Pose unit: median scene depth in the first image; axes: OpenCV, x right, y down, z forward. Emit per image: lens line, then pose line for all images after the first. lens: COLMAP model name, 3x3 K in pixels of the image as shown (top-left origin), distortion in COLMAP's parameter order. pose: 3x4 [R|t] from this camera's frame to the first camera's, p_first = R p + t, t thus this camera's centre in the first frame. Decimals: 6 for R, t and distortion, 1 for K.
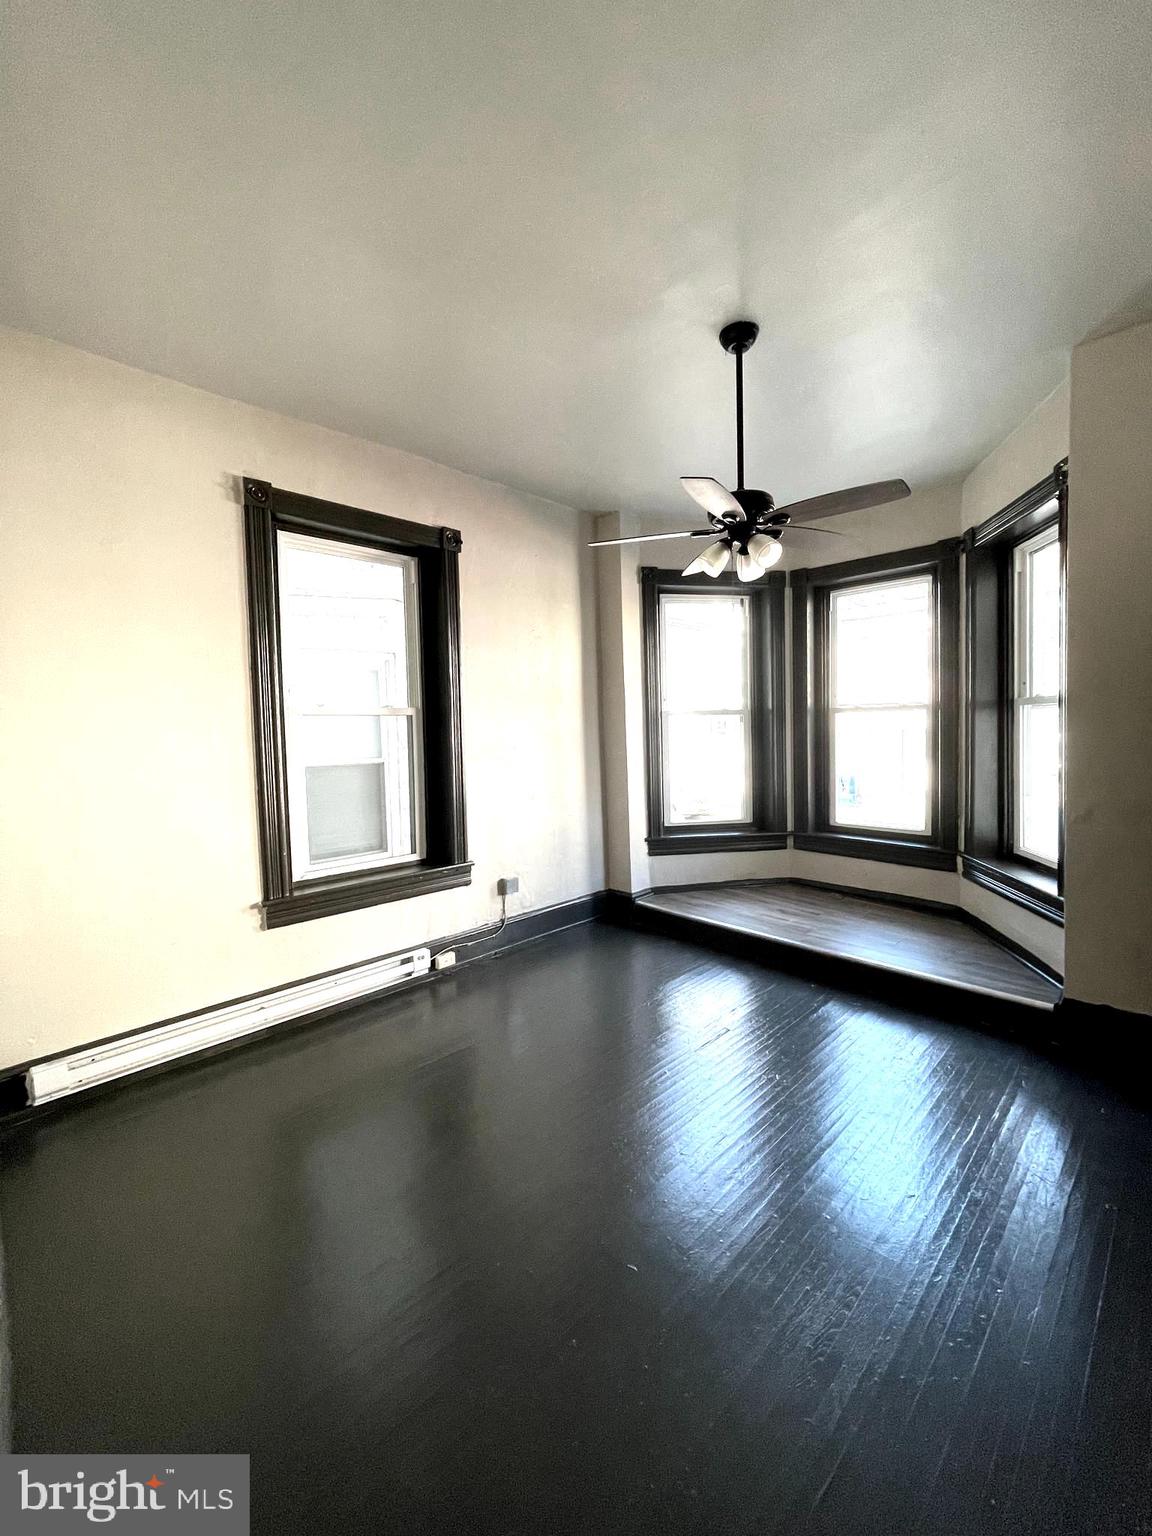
lens RADIAL K [[617.1, 0, 573.7], [0, 617.1, 761.4], [0, 0, 1]] dist [-0.002048, -0.000455]
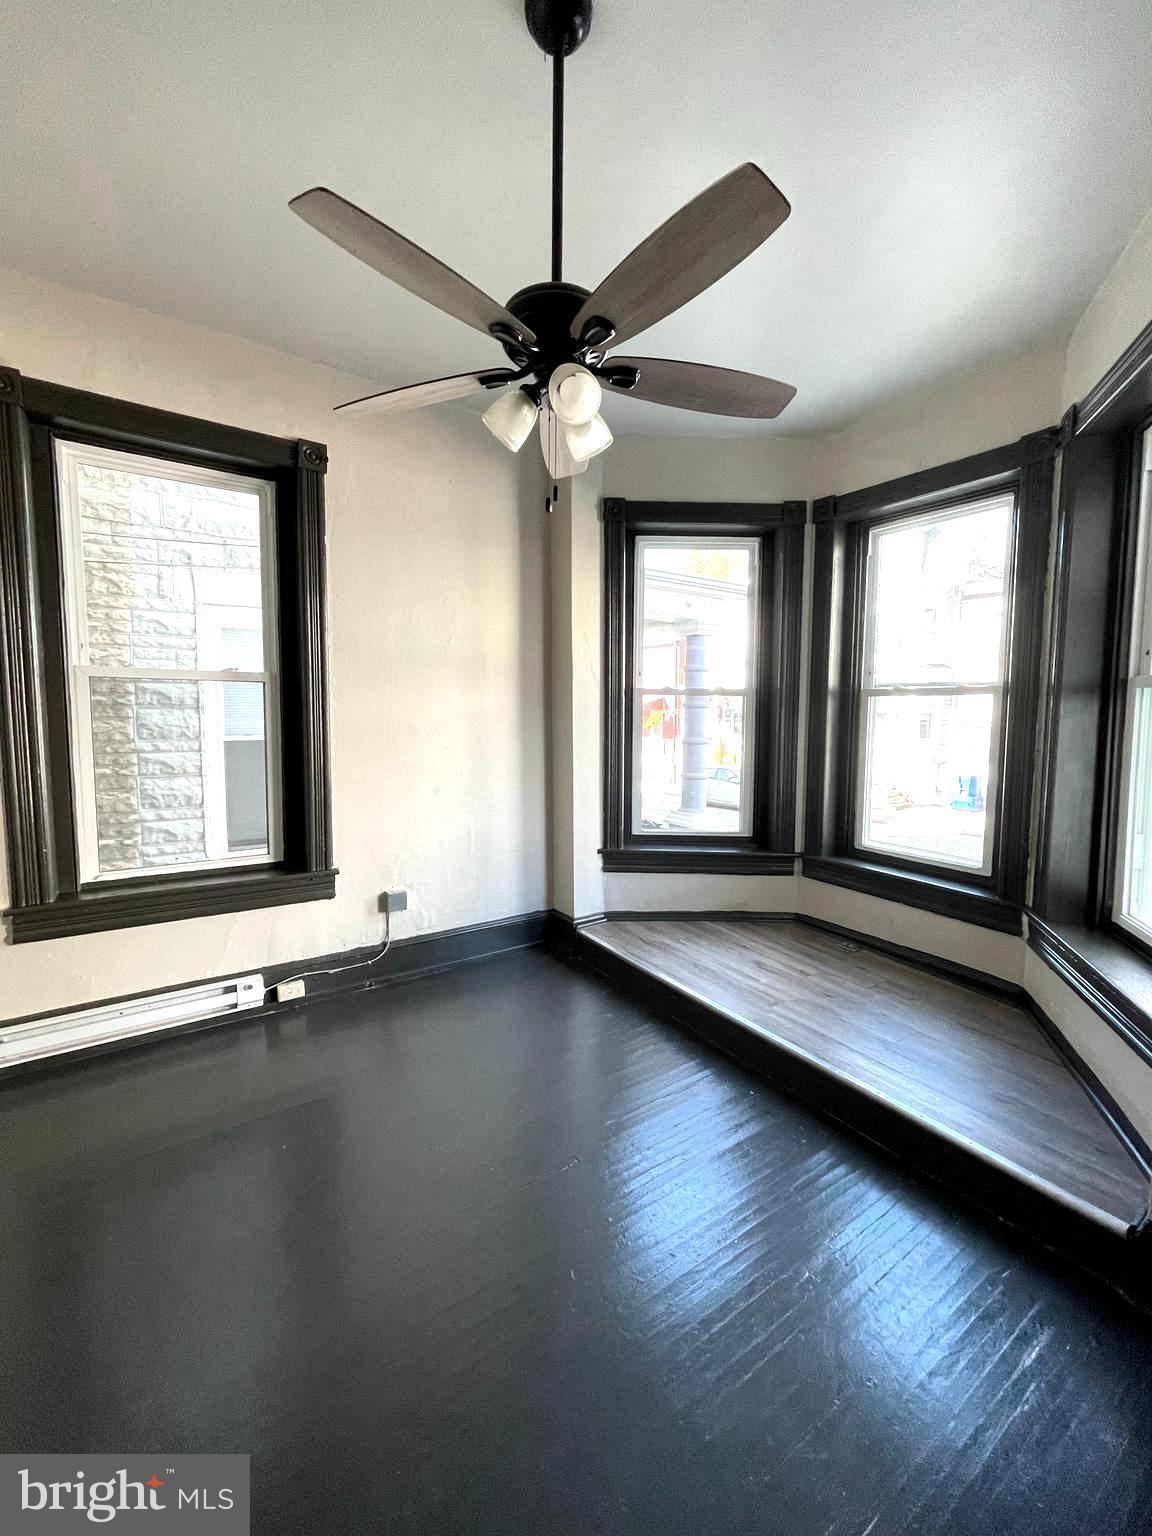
lens RADIAL K [[617.1, 0, 573.7], [0, 617.1, 761.4], [0, 0, 1]] dist [-0.002048, -0.000455]
pose [[0.983489, 0.045636, -0.175119, 0.259000], [-0.040588, 0.998654, 0.032301, -0.013497], [0.176357, -0.024660, 0.984017, 0.266433]]
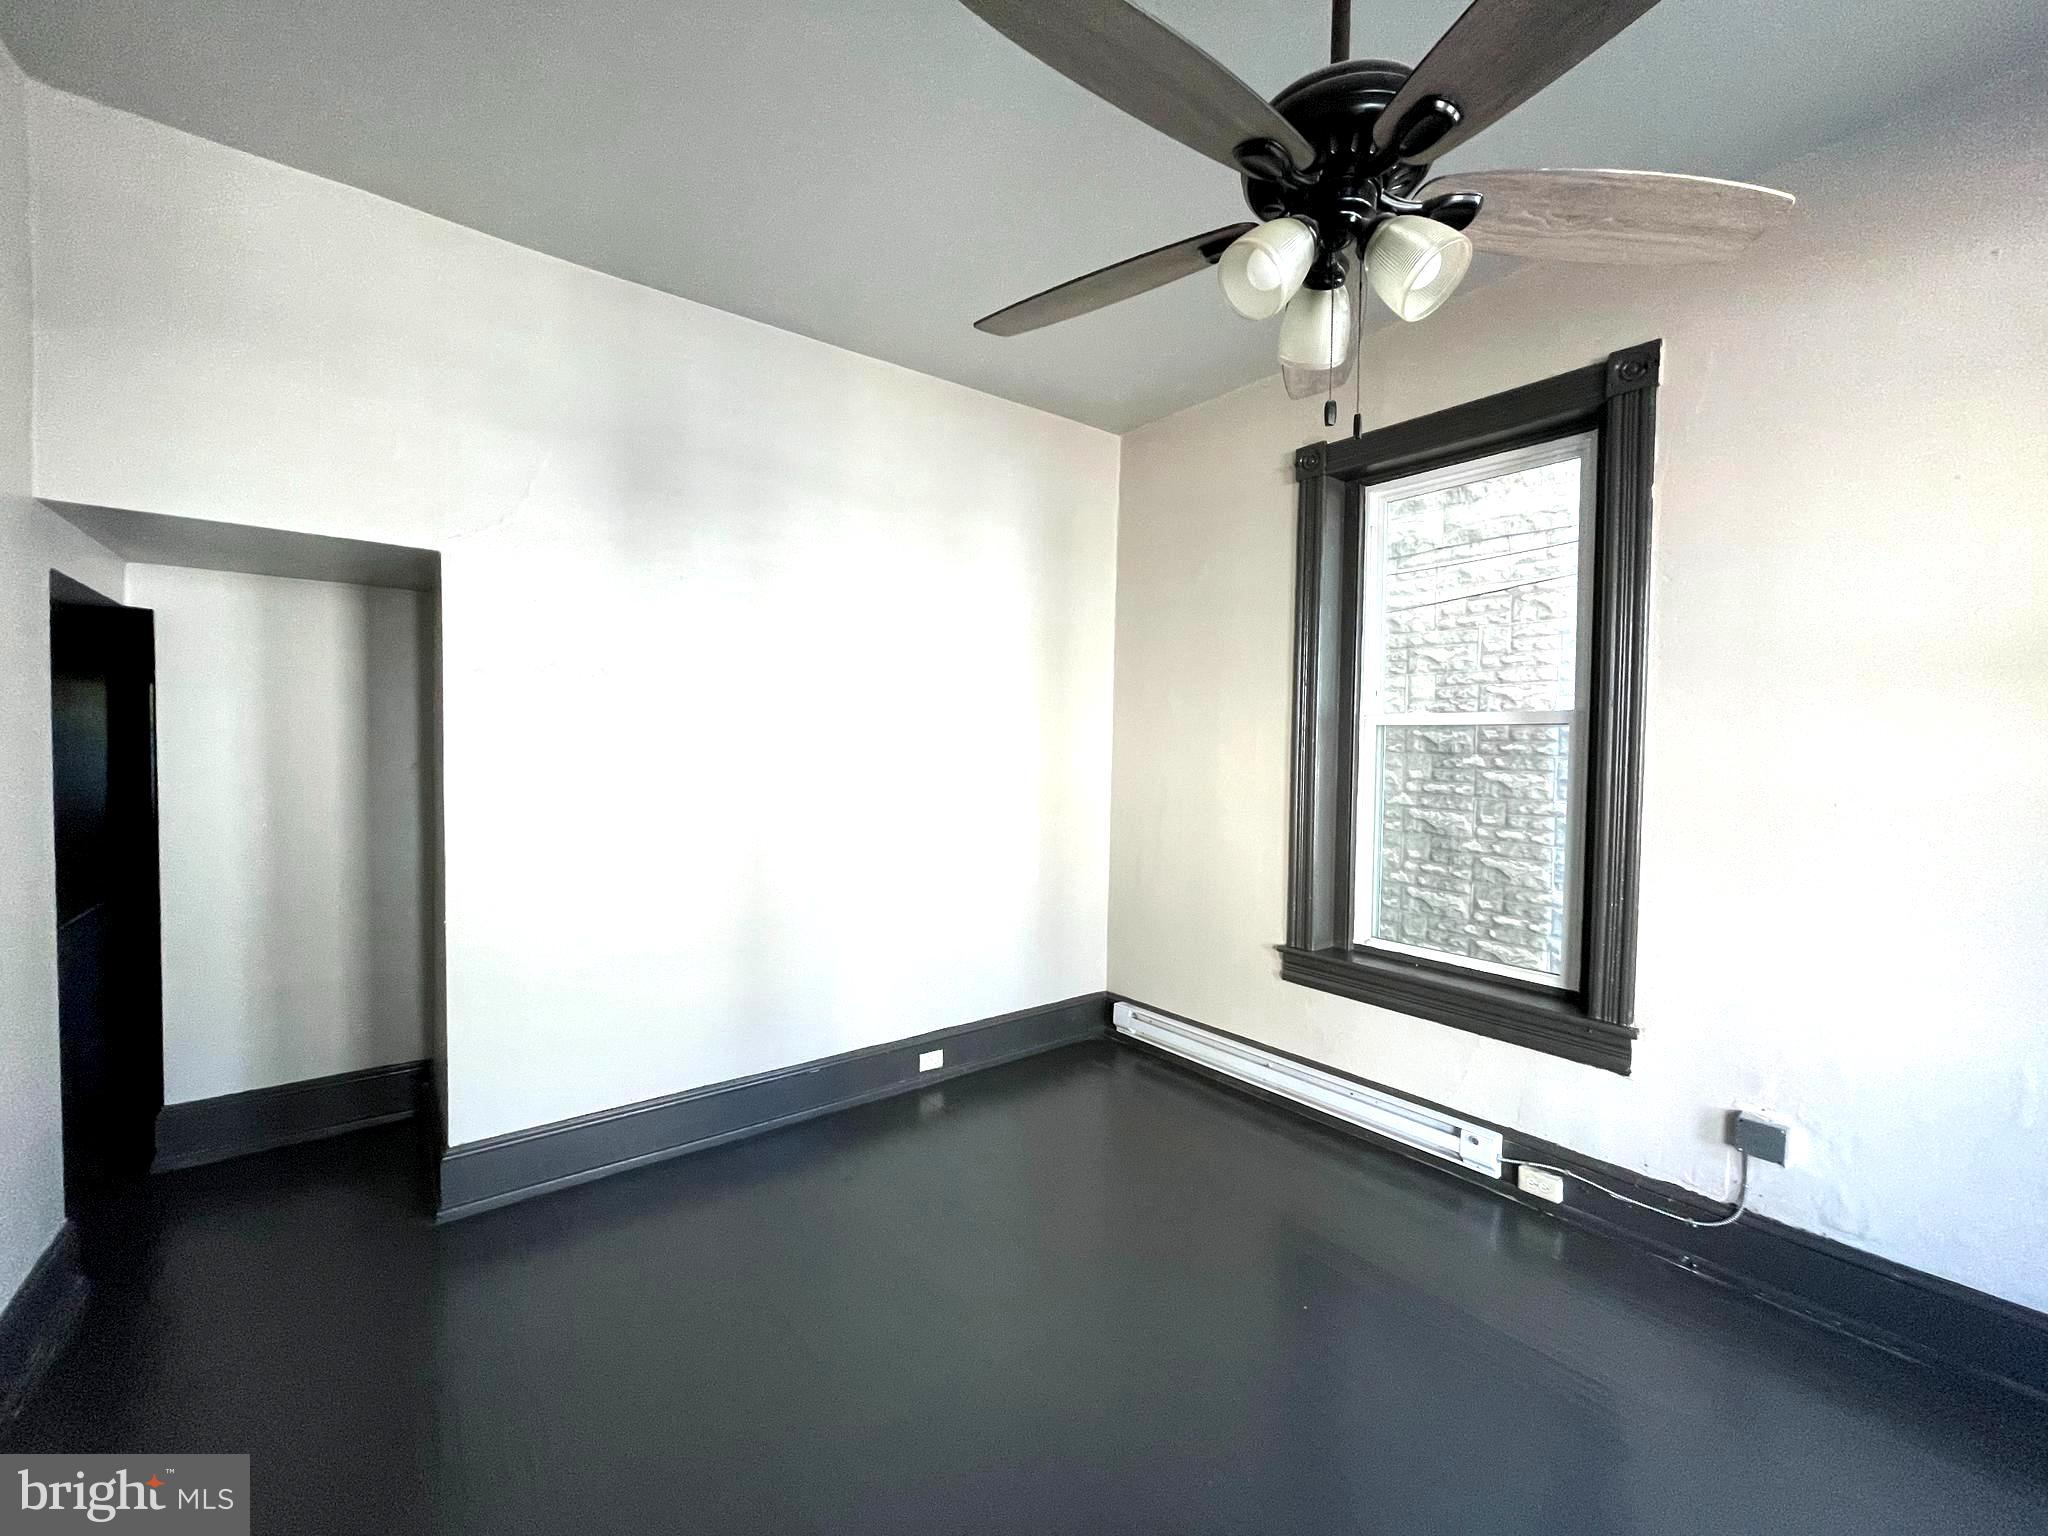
lens RADIAL K [[822.8, 0, 1016.8], [0, 822.8, 772.2], [0, 0, 1]] dist [-0.002048, -0.000455]
pose [[-0.112584, 0.055562, -0.992088, 0.491287], [-0.063890, 0.995965, 0.063030, -0.044256], [0.991586, 0.070481, -0.108580, 0.561245]]
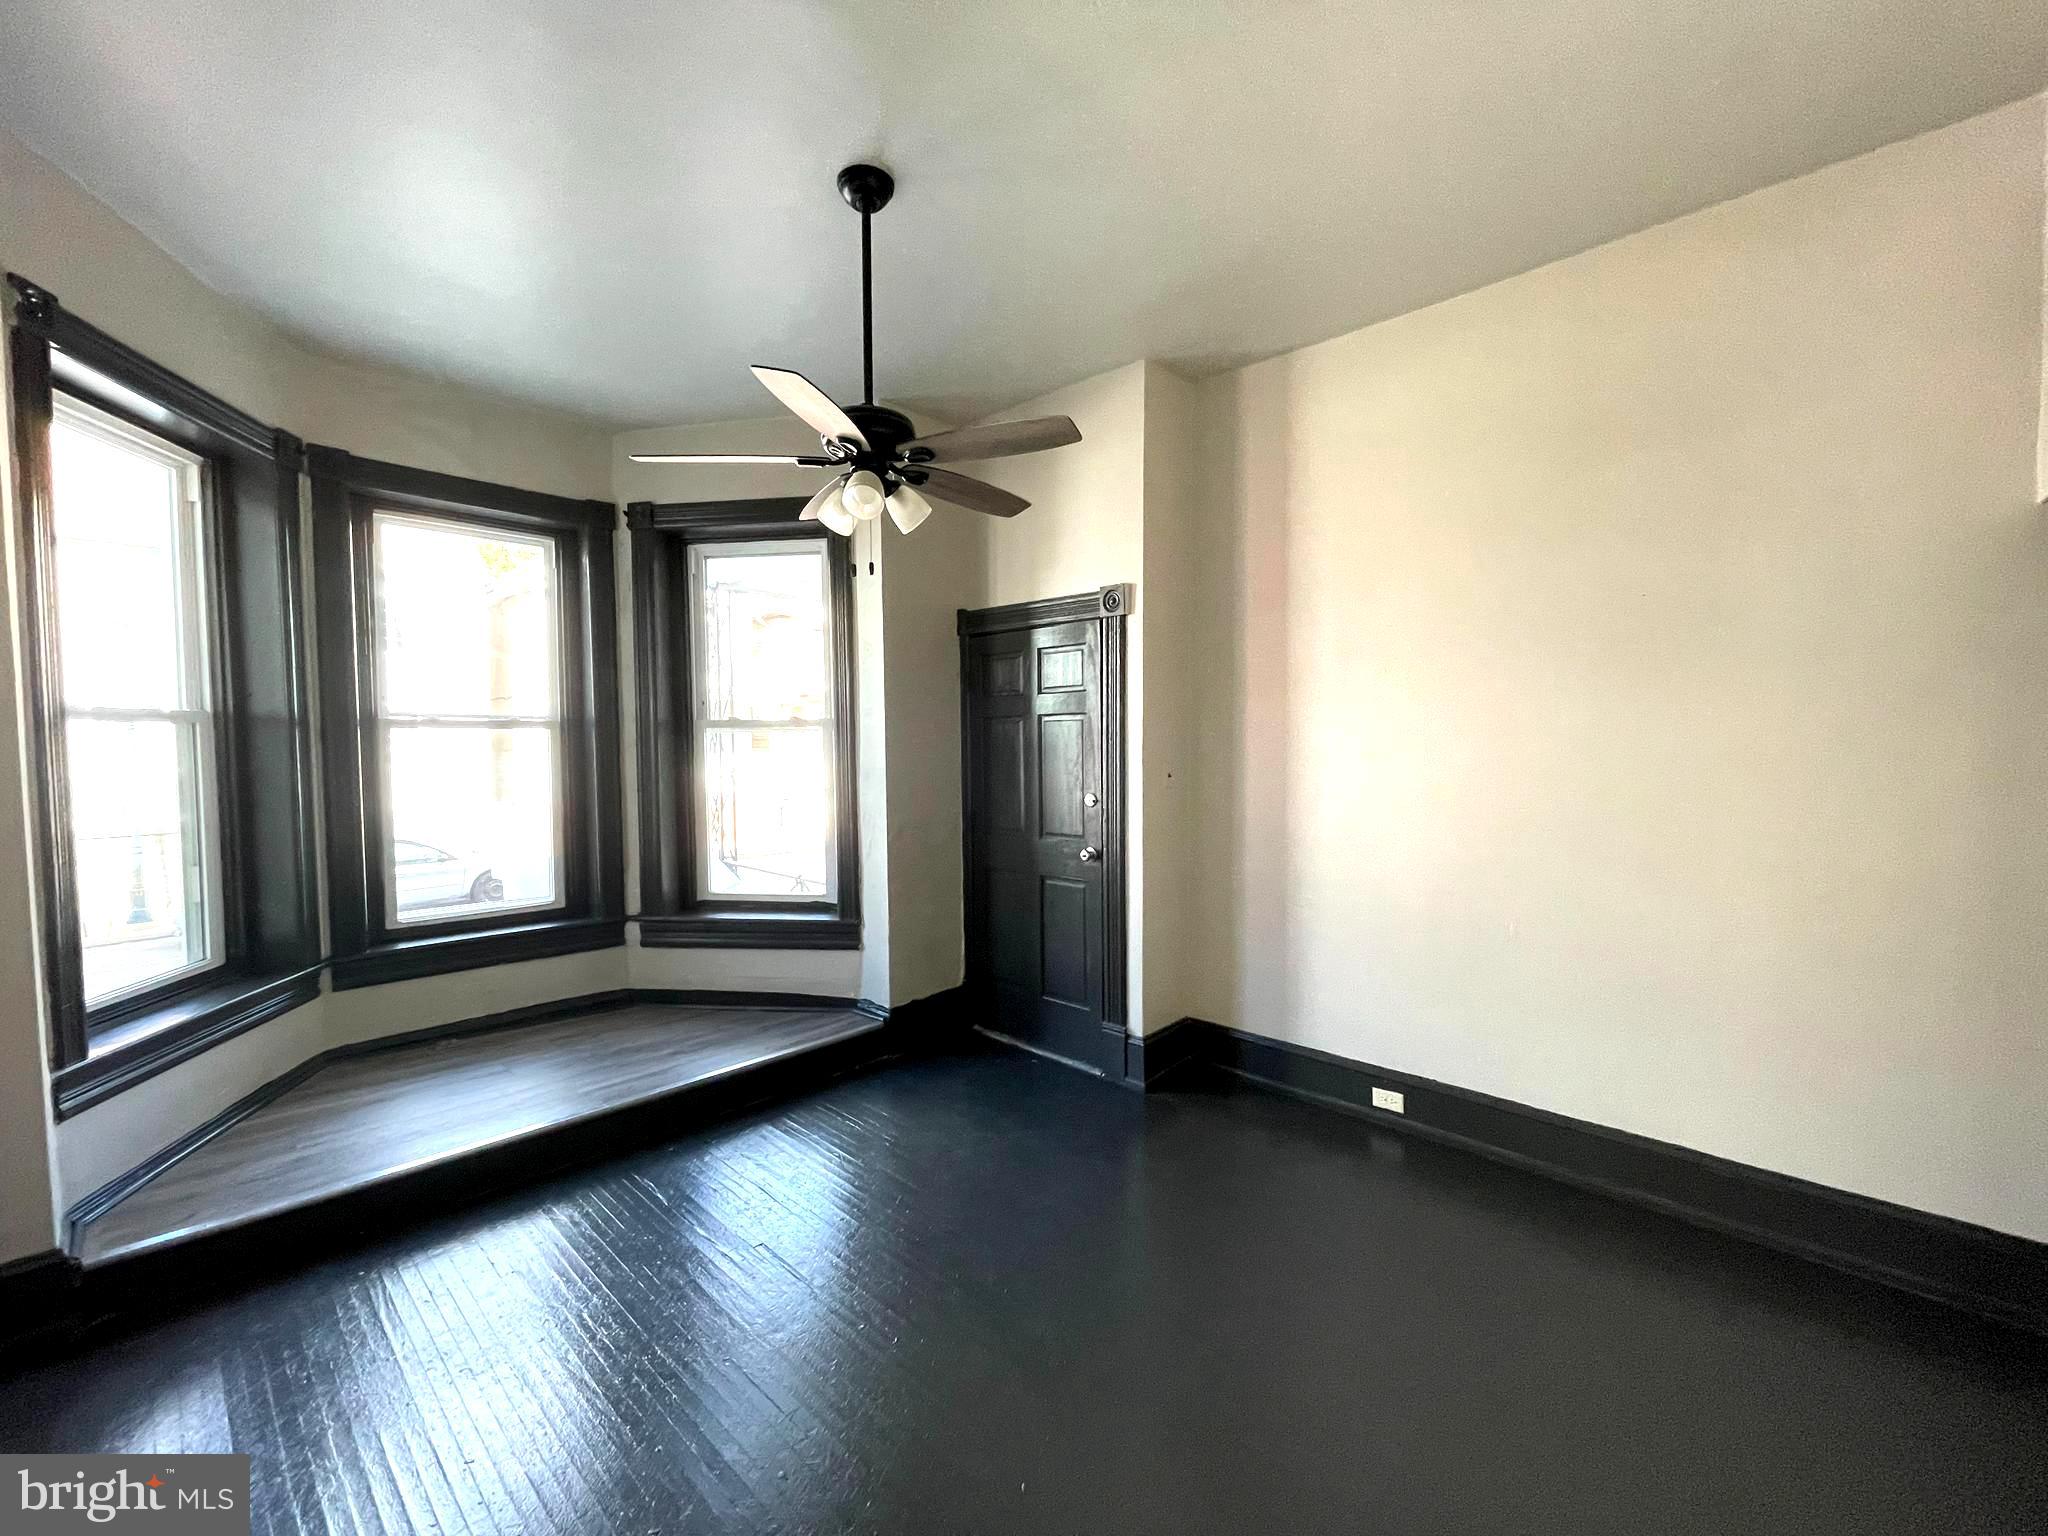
lens RADIAL K [[822.8, 0, 1016.8], [0, 822.8, 772.2], [0, 0, 1]] dist [-0.002048, -0.000455]
pose [[-0.043228, -0.015066, 0.998952, -0.423073], [0.057148, 0.998212, 0.017528, -0.022608], [-0.997429, 0.057845, -0.042290, 0.569483]]
